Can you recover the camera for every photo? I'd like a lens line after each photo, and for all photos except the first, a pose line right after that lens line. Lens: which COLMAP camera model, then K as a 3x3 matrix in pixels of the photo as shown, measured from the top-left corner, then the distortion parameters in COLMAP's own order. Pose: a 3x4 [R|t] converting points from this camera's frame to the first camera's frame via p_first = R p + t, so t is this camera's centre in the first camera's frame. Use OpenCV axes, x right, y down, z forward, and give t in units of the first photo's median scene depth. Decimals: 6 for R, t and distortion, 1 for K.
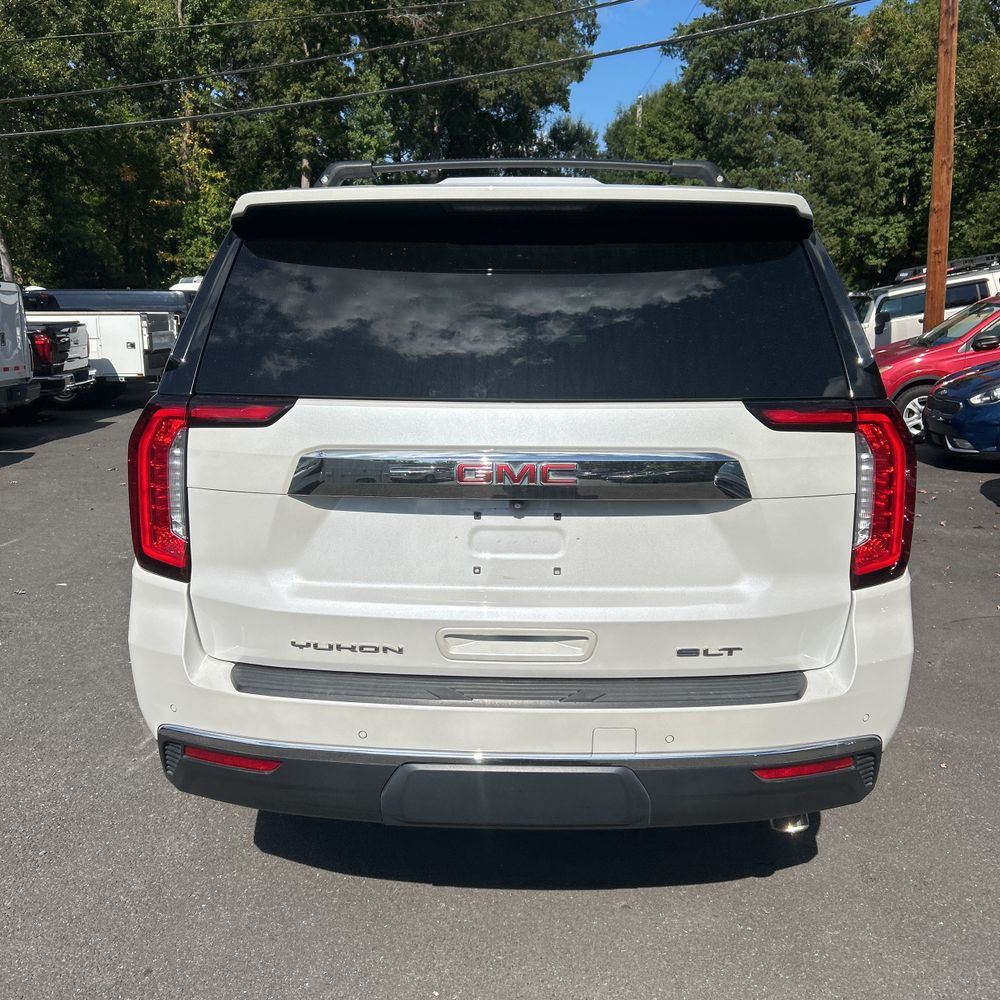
lens RADIAL K [[1025.8, 0, 496.3], [0, 1025.8, 479.4], [0, 0, 1]] dist [0.015773, 0.011513]
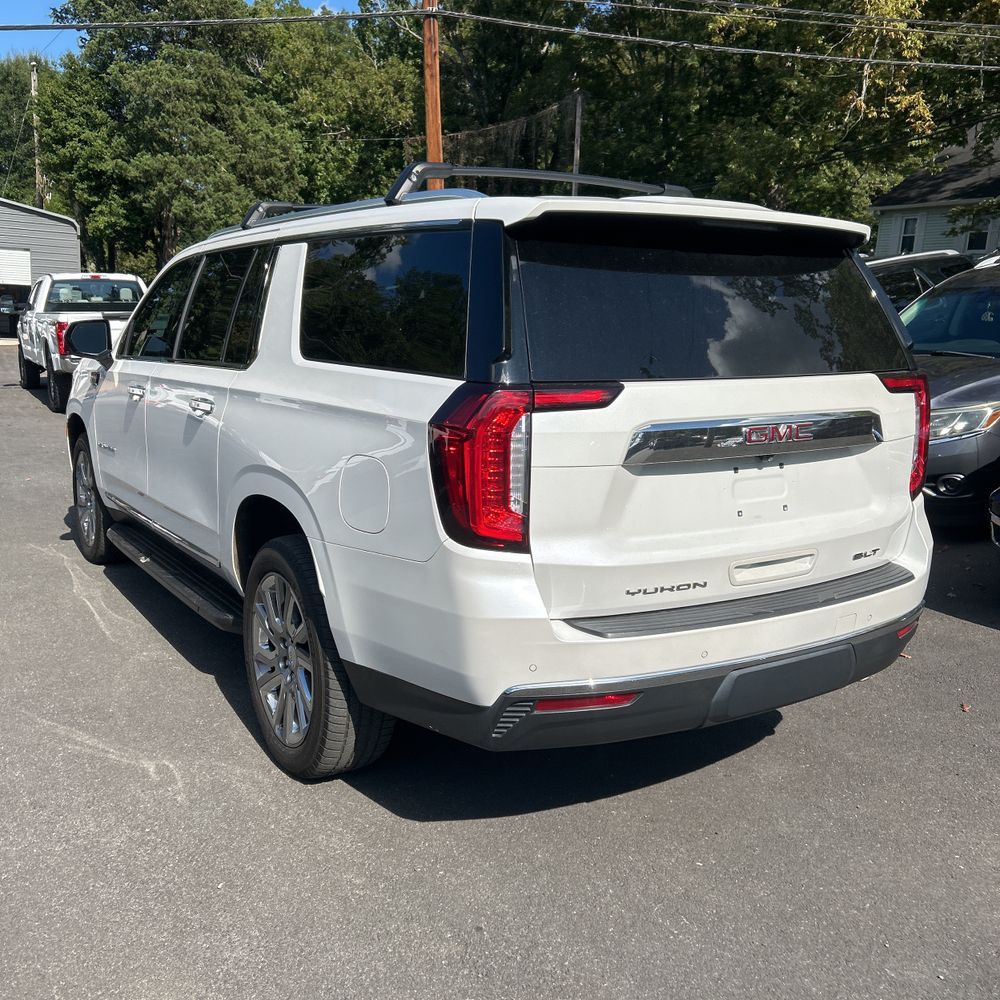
lens RADIAL K [[1025.8, 0, 496.3], [0, 1025.8, 479.4], [0, 0, 1]] dist [0.015773, 0.011513]
pose [[0.833253, -0.084249, 0.546436, -0.064269], [0.078018, 0.996350, 0.034647, -0.001344], [-0.547360, 0.013762, 0.836784, 0.007168]]
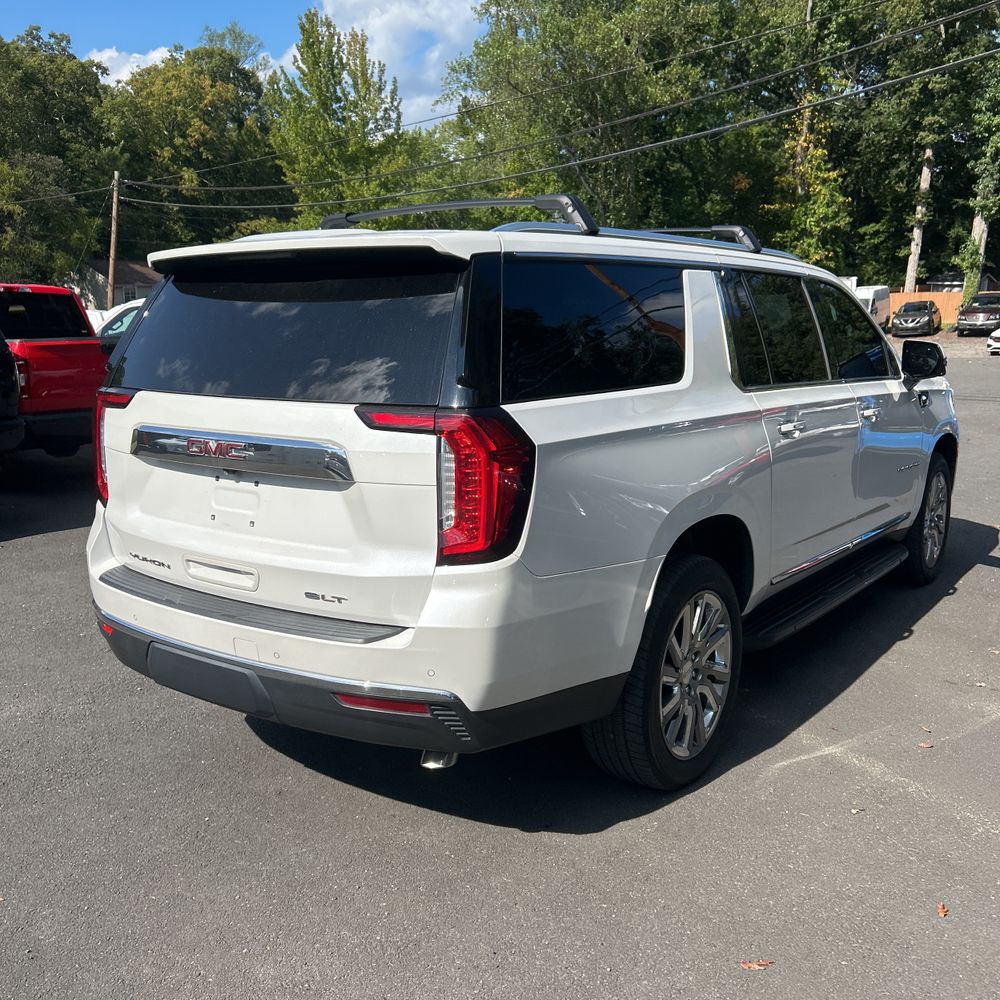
lens RADIAL K [[1025.8, 0, 496.3], [0, 1025.8, 479.4], [0, 0, 1]] dist [0.015773, 0.011513]
pose [[0.825034, 0.079447, -0.559470, 0.072752], [-0.079537, 0.996538, 0.024220, -0.001844], [0.559457, 0.024516, 0.828497, 0.003482]]
